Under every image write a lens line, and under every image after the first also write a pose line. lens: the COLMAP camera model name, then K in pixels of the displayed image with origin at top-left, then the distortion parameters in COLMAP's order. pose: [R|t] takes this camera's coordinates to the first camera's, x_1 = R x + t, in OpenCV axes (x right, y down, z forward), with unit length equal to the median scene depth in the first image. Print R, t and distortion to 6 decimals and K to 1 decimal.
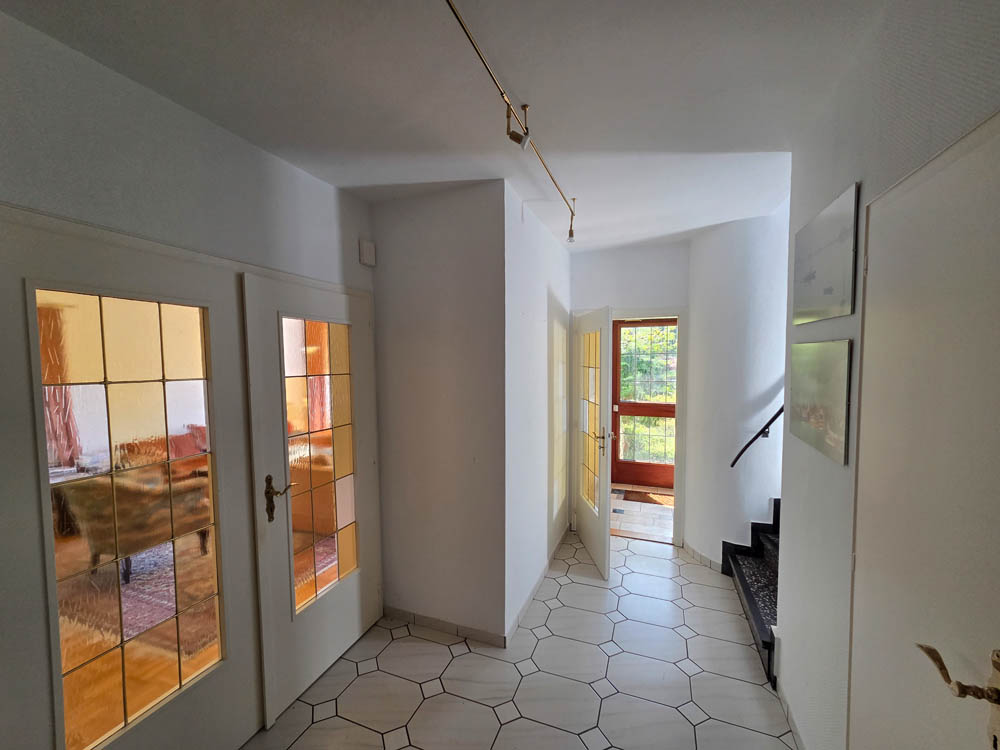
lens RADIAL K [[406.6, 0, 500.0], [0, 406.6, 383.8], [0, 0, 1]] dist [0.000587, 0.000197]
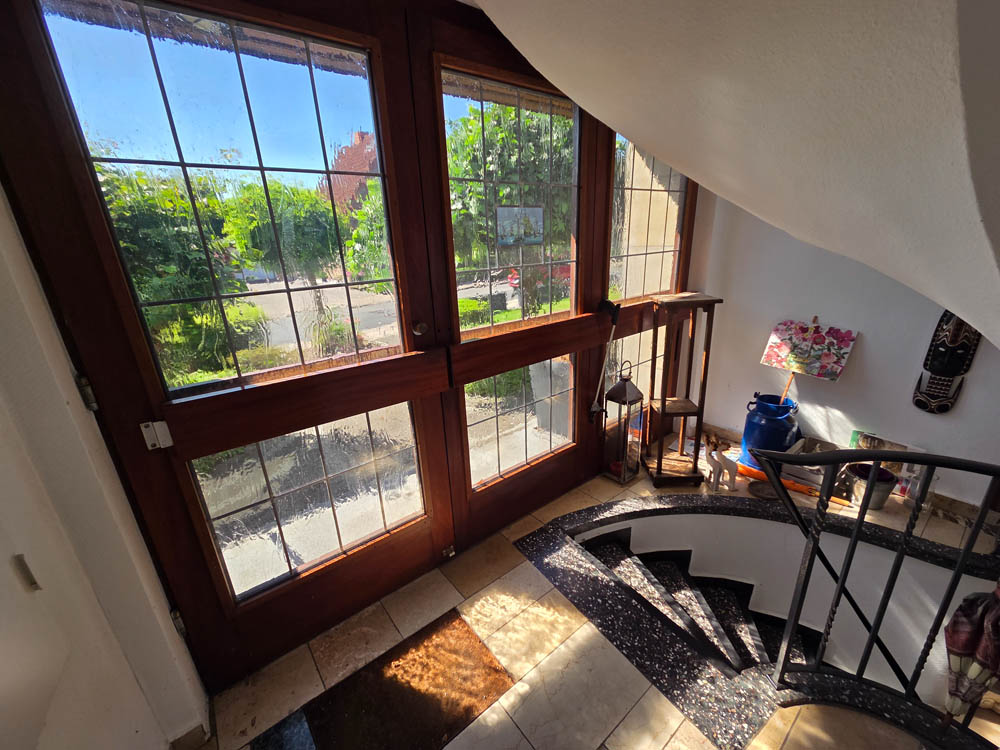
lens RADIAL K [[406.6, 0, 497.2], [0, 406.6, 378.6], [0, 0, 1]] dist [0.000587, 0.000197]
pose [[0.508104, -0.299775, 0.807444, 0.248928], [0.088174, 0.950654, 0.297458, -0.021422], [-0.856770, -0.079944, 0.509464, 0.869880]]
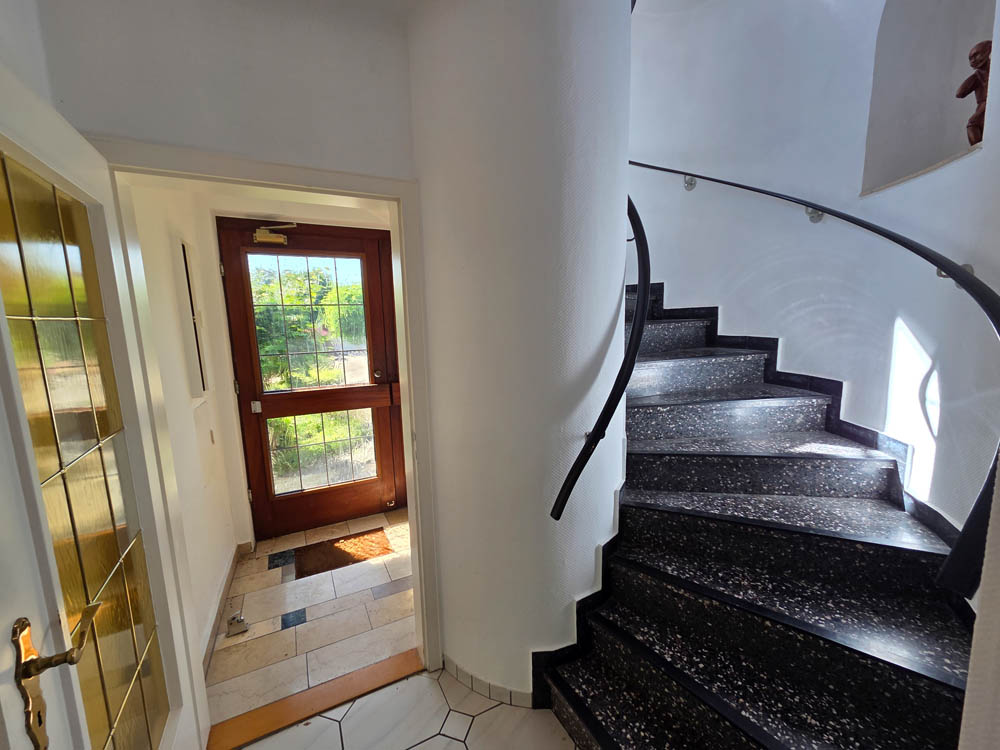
lens RADIAL K [[406.6, 0, 493.3], [0, 406.6, 378.3], [0, 0, 1]] dist [0.000587, 0.000197]
pose [[0.666767, -0.119820, 0.735571, 0.118567], [0.071345, 0.992720, 0.097036, -0.010450], [-0.741843, -0.012221, 0.670462, 0.473106]]
